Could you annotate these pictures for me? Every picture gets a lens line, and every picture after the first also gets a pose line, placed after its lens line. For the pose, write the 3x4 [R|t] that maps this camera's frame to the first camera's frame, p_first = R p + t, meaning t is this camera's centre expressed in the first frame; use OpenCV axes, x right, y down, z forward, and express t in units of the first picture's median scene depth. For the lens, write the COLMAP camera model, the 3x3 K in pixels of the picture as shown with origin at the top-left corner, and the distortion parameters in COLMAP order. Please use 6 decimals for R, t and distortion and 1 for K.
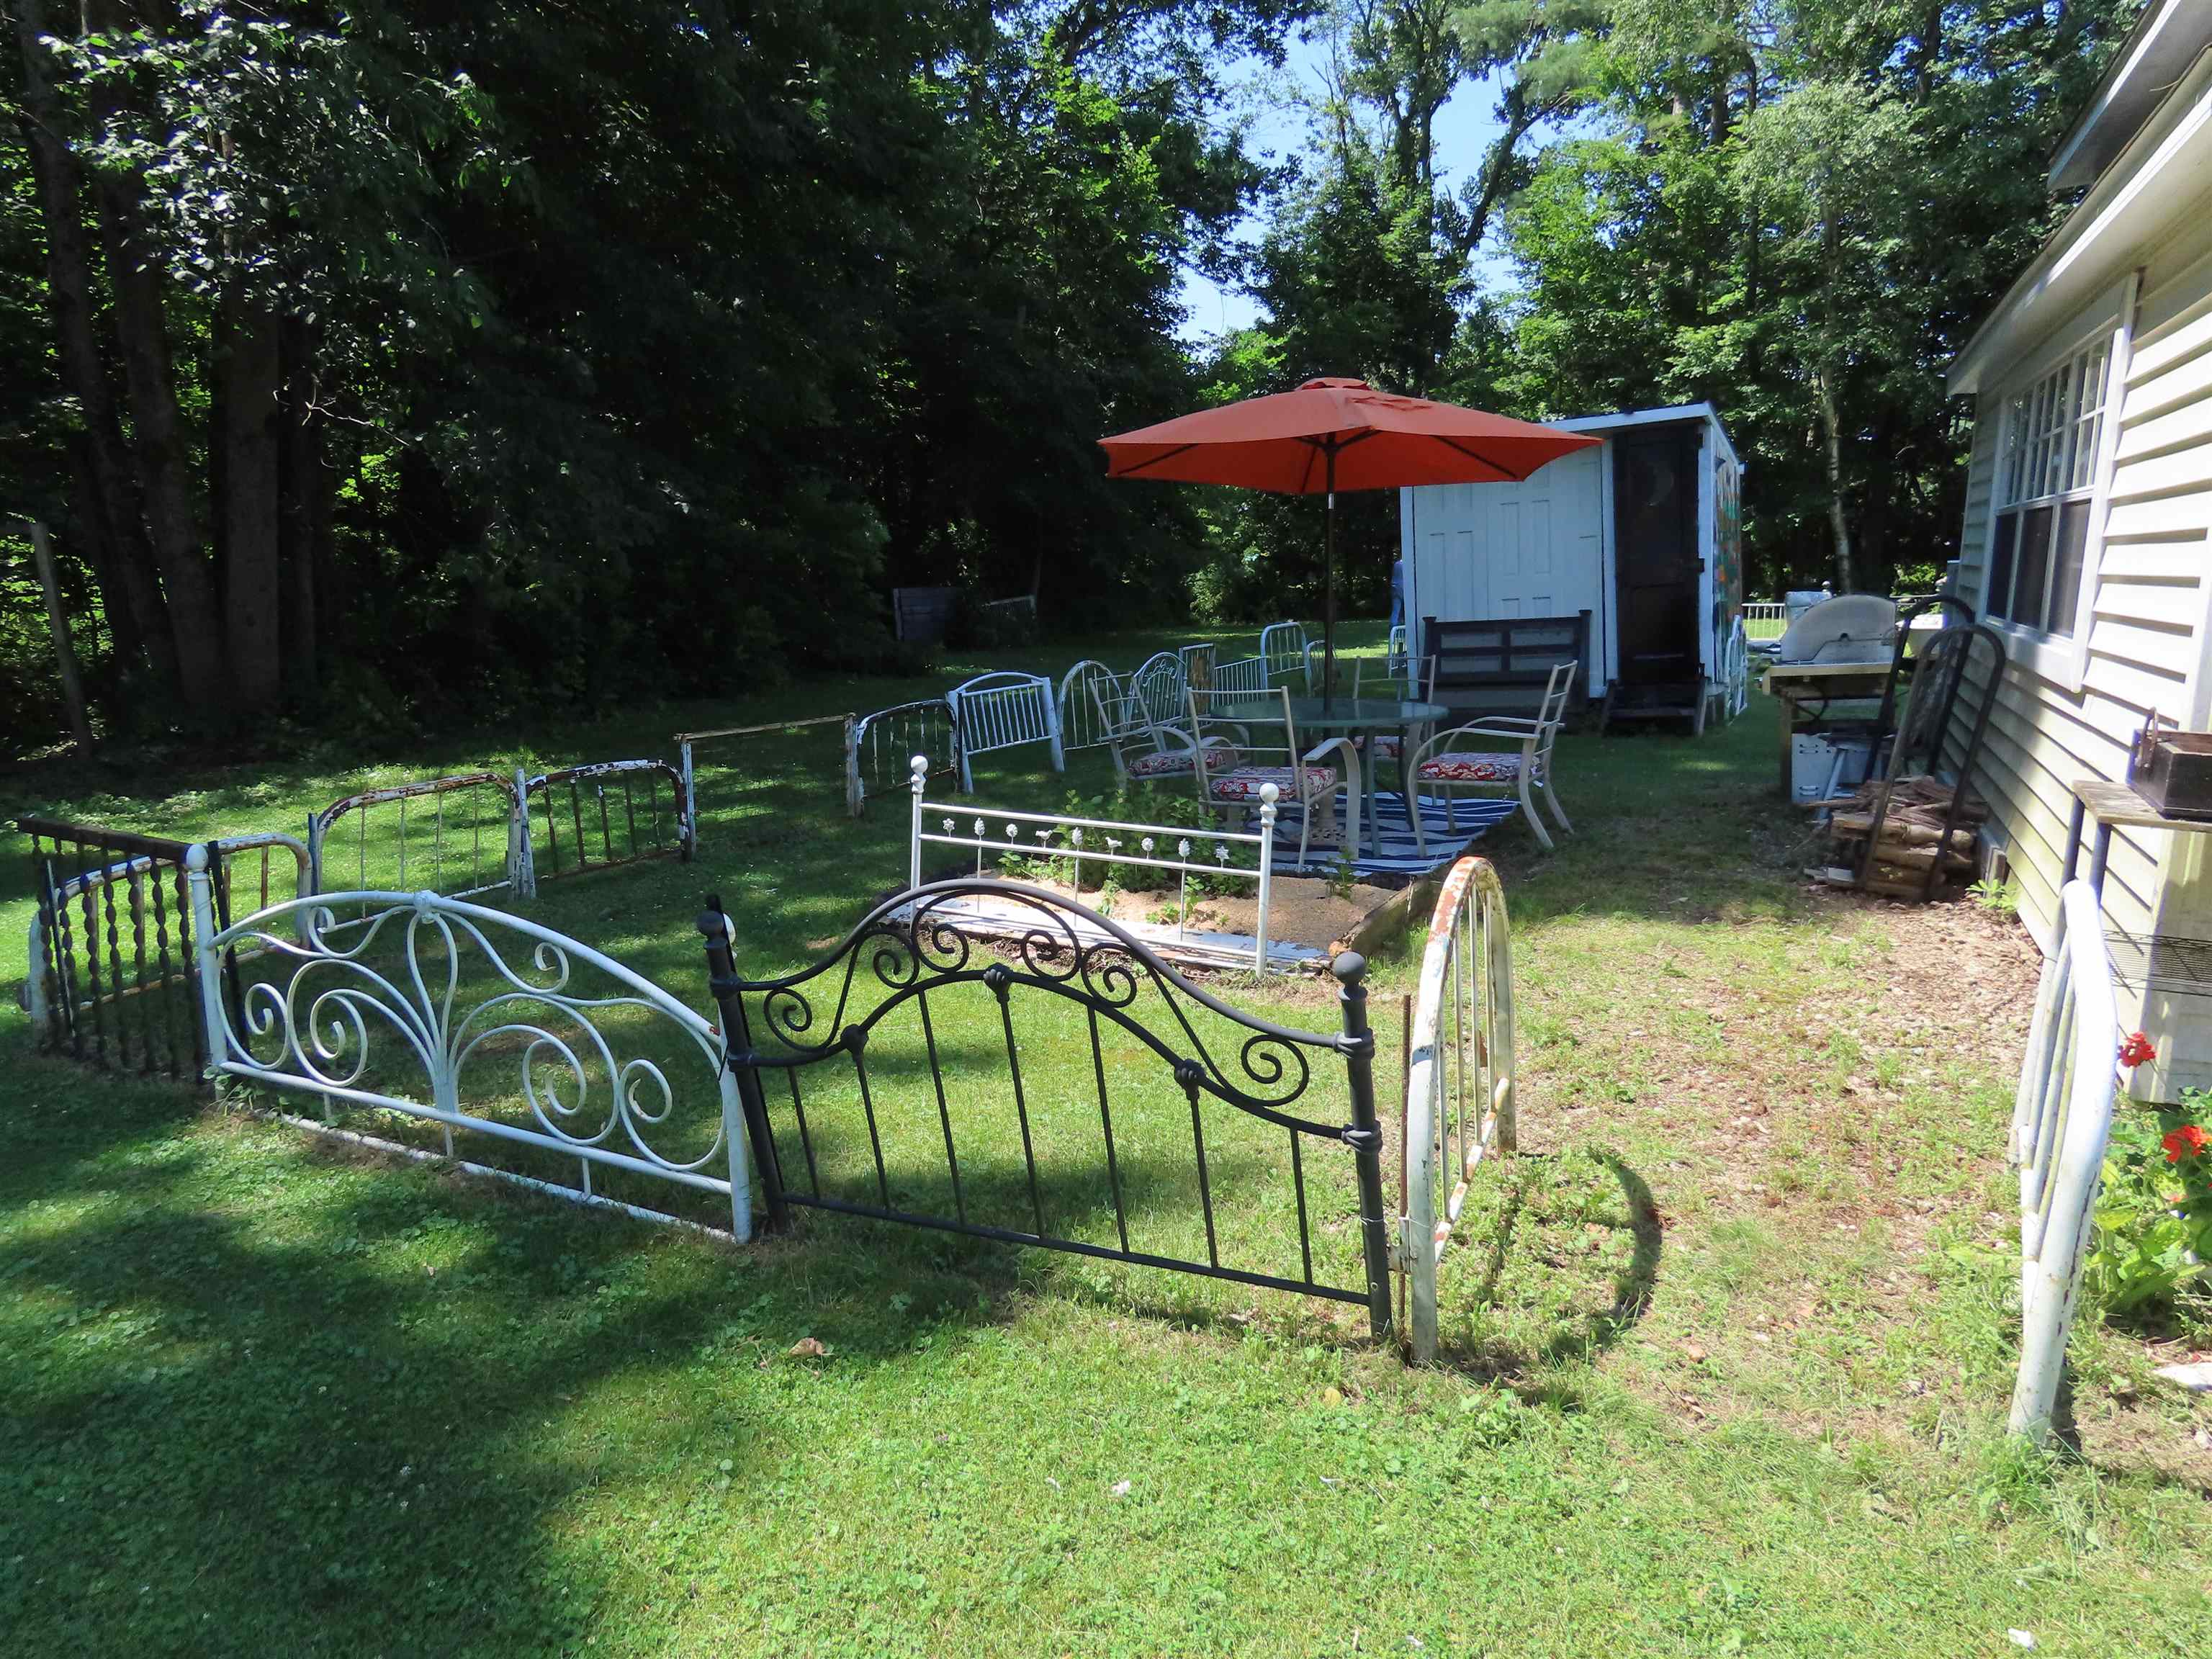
lens RADIAL K [[1394.0, 0, 1125.7], [0, 1394.0, 820.5], [0, 0, 1]] dist [-0.008367, 0.002565]
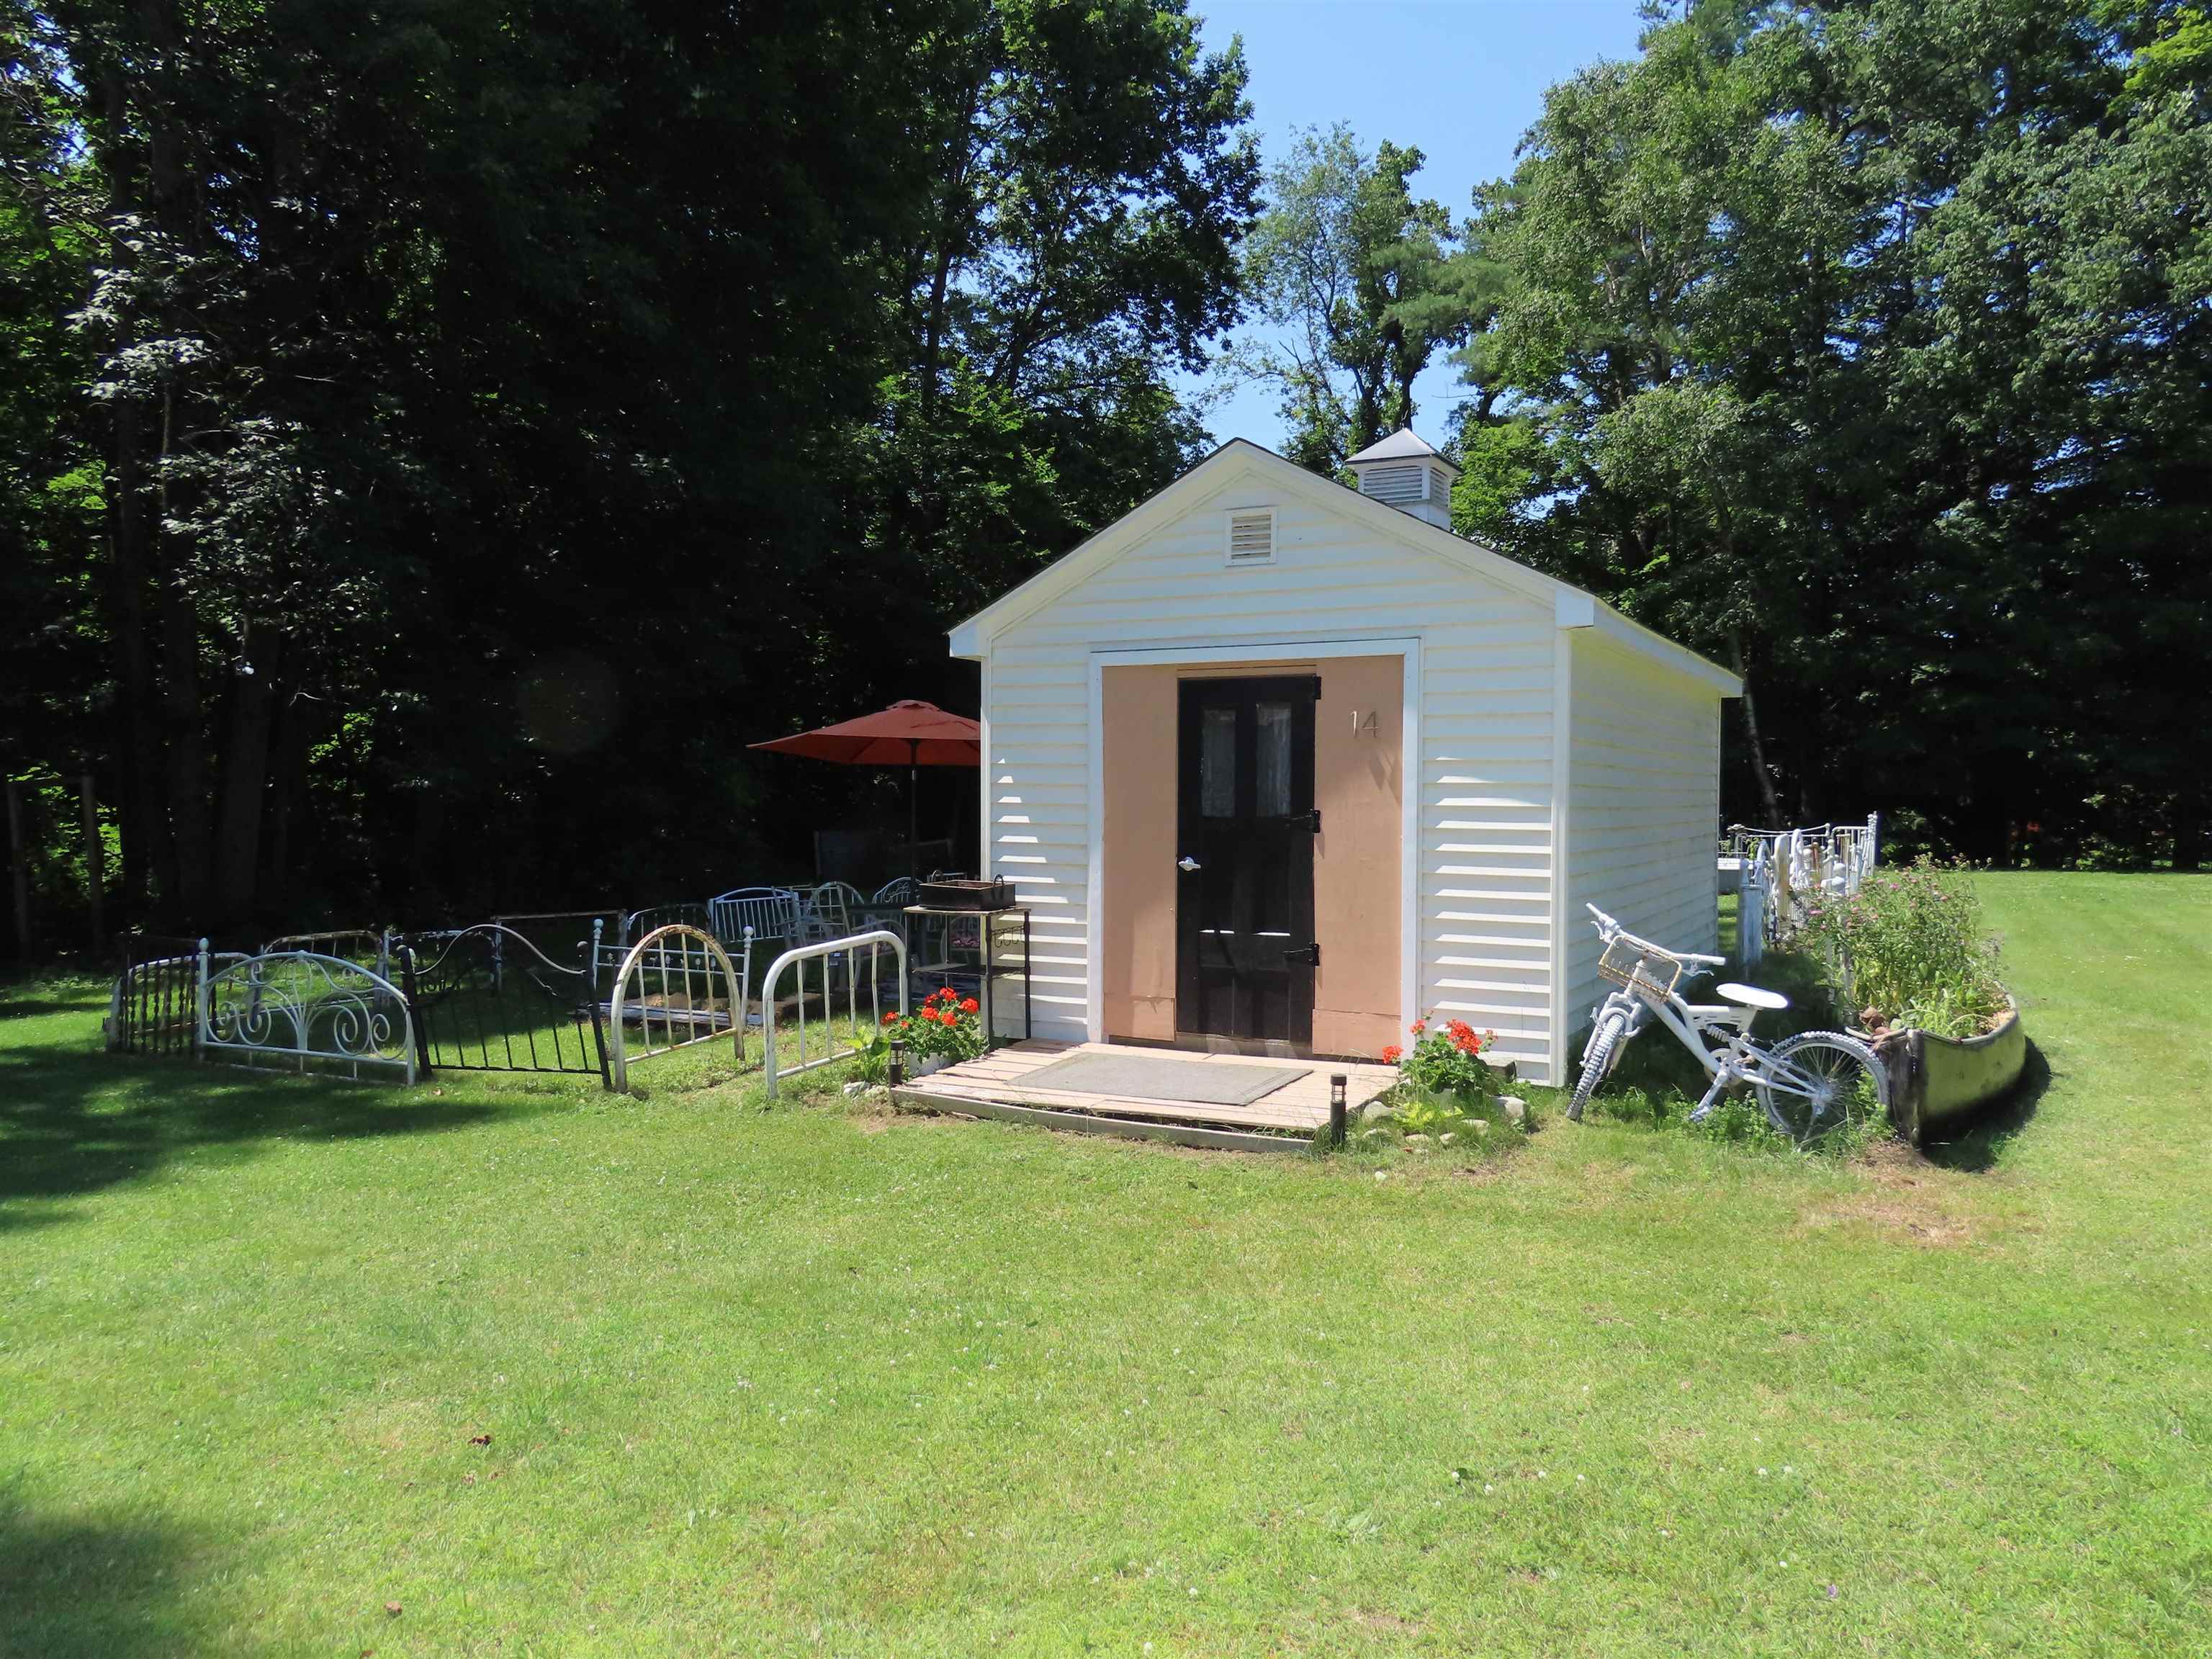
lens RADIAL K [[1565.0, 0, 1117.0], [0, 1565.0, 822.5], [0, 0, 1]] dist [0.020471, 0.003668]
pose [[0.998861, 0.004182, -0.047538, 0.136227], [-0.012279, 0.985135, -0.171345, 0.037455], [0.046115, 0.171734, 0.984063, -0.216929]]
